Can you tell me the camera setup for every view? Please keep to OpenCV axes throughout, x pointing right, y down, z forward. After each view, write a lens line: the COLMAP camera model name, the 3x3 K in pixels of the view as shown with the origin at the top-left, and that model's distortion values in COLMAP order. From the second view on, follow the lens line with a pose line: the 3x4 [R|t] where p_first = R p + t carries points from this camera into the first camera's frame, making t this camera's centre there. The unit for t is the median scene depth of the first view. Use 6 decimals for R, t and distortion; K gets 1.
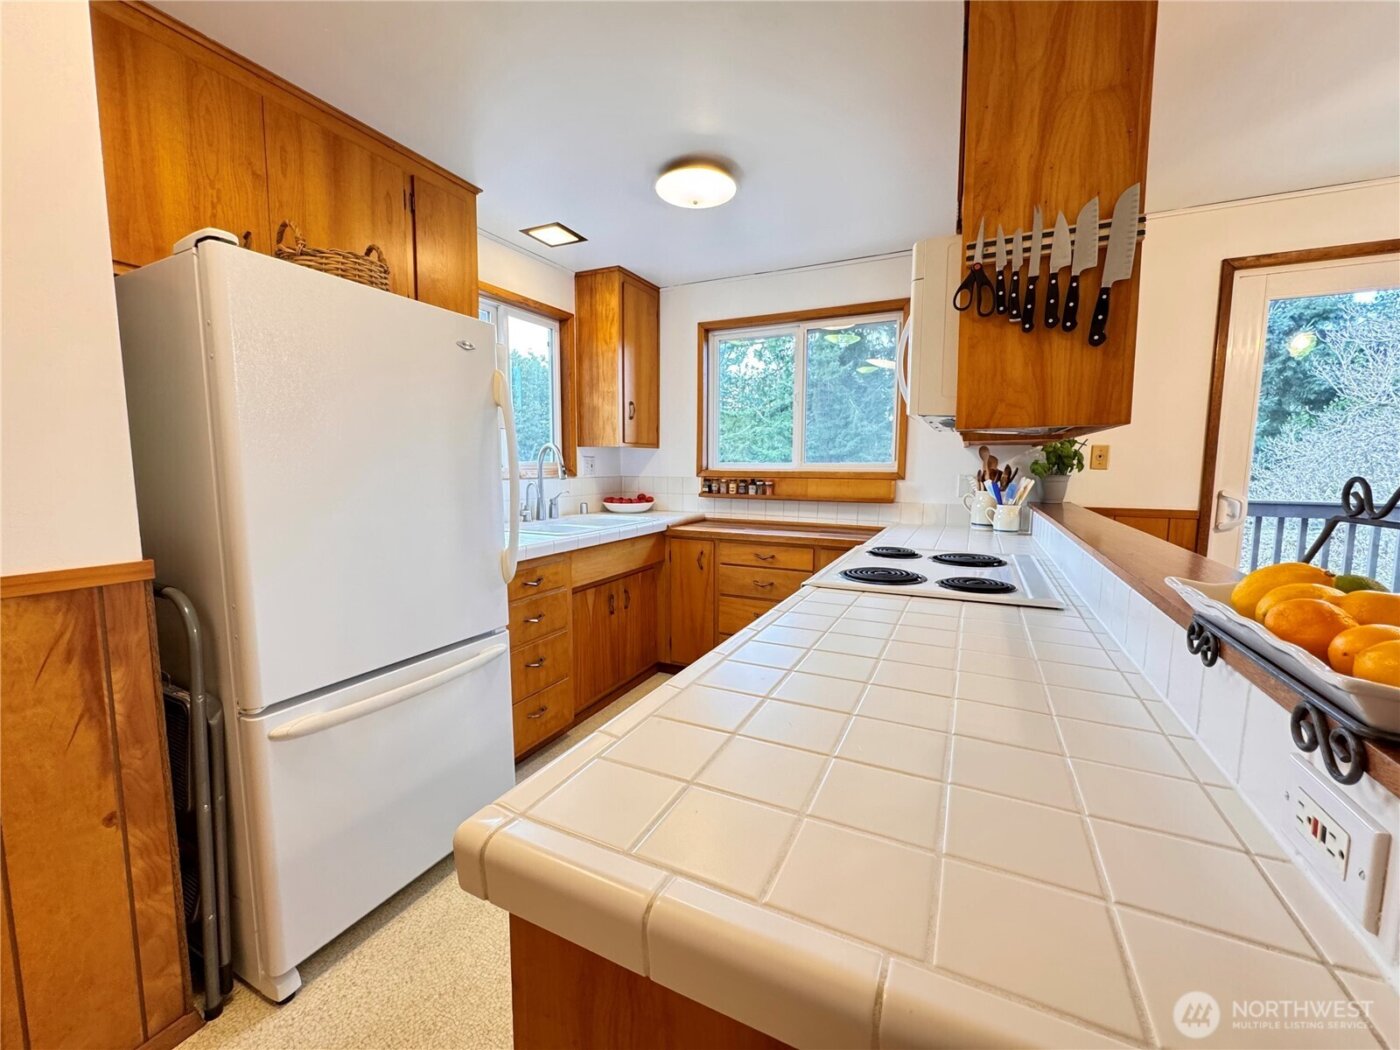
lens RADIAL K [[558.6, 0, 699.1], [0, 558.6, 522.7], [0, 0, 1]] dist [-0.002816, -0.000066]
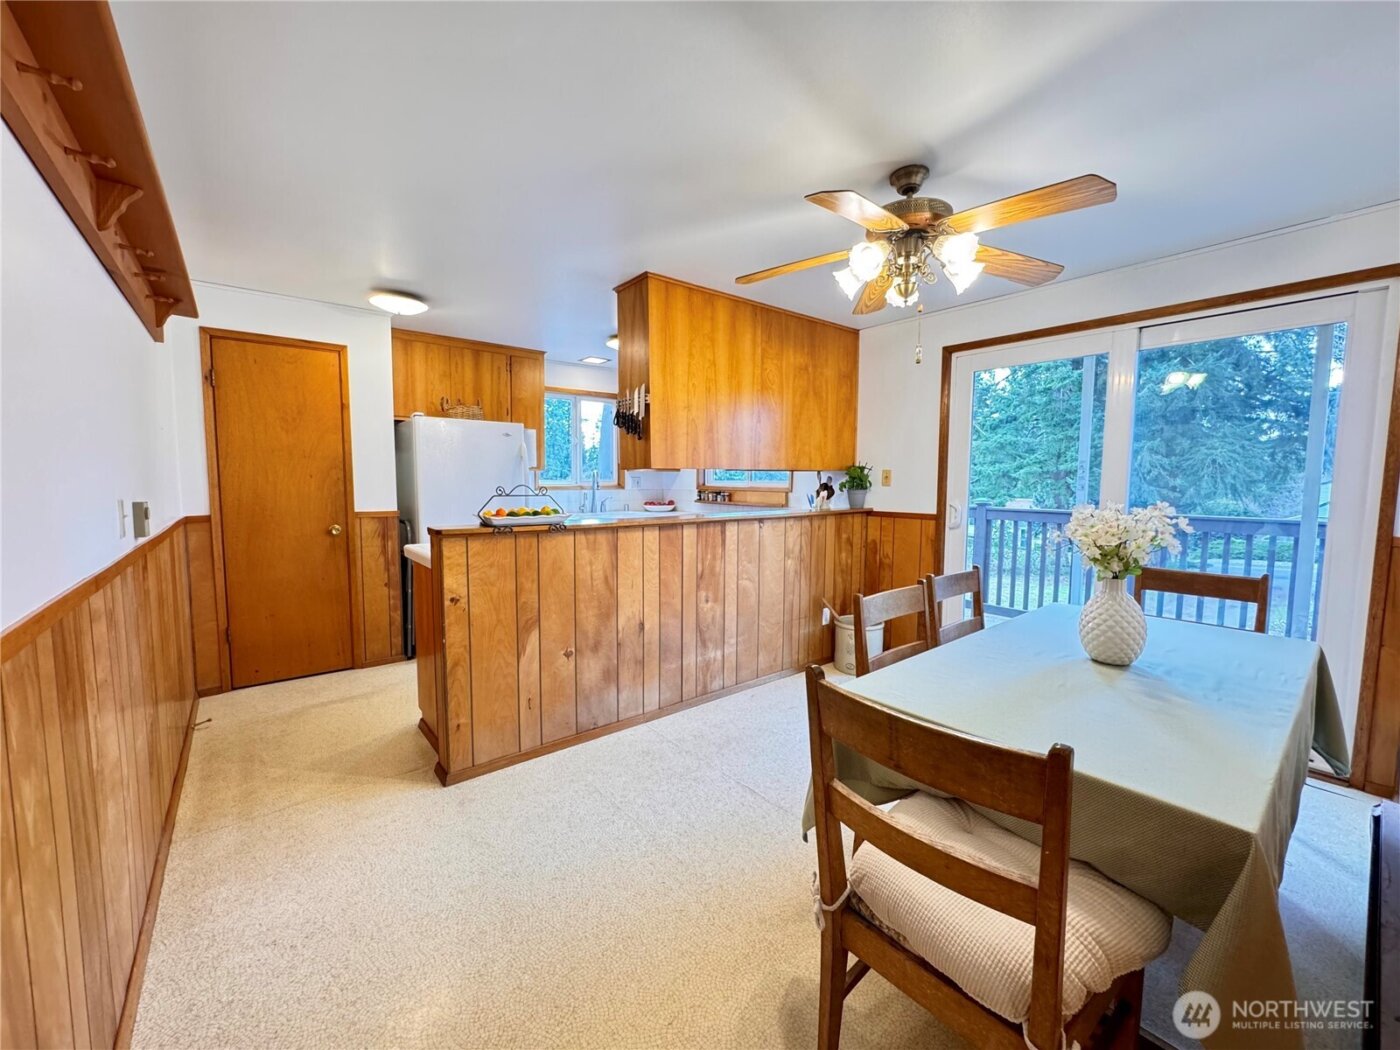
lens RADIAL K [[558.6, 0, 699.1], [0, 558.6, 522.7], [0, 0, 1]] dist [-0.002816, -0.000066]
pose [[0.908209, 0.032920, -0.417219, 0.781454], [-0.043994, 0.998888, -0.016952, 0.043505], [0.416197, 0.033751, 0.908648, -0.494299]]
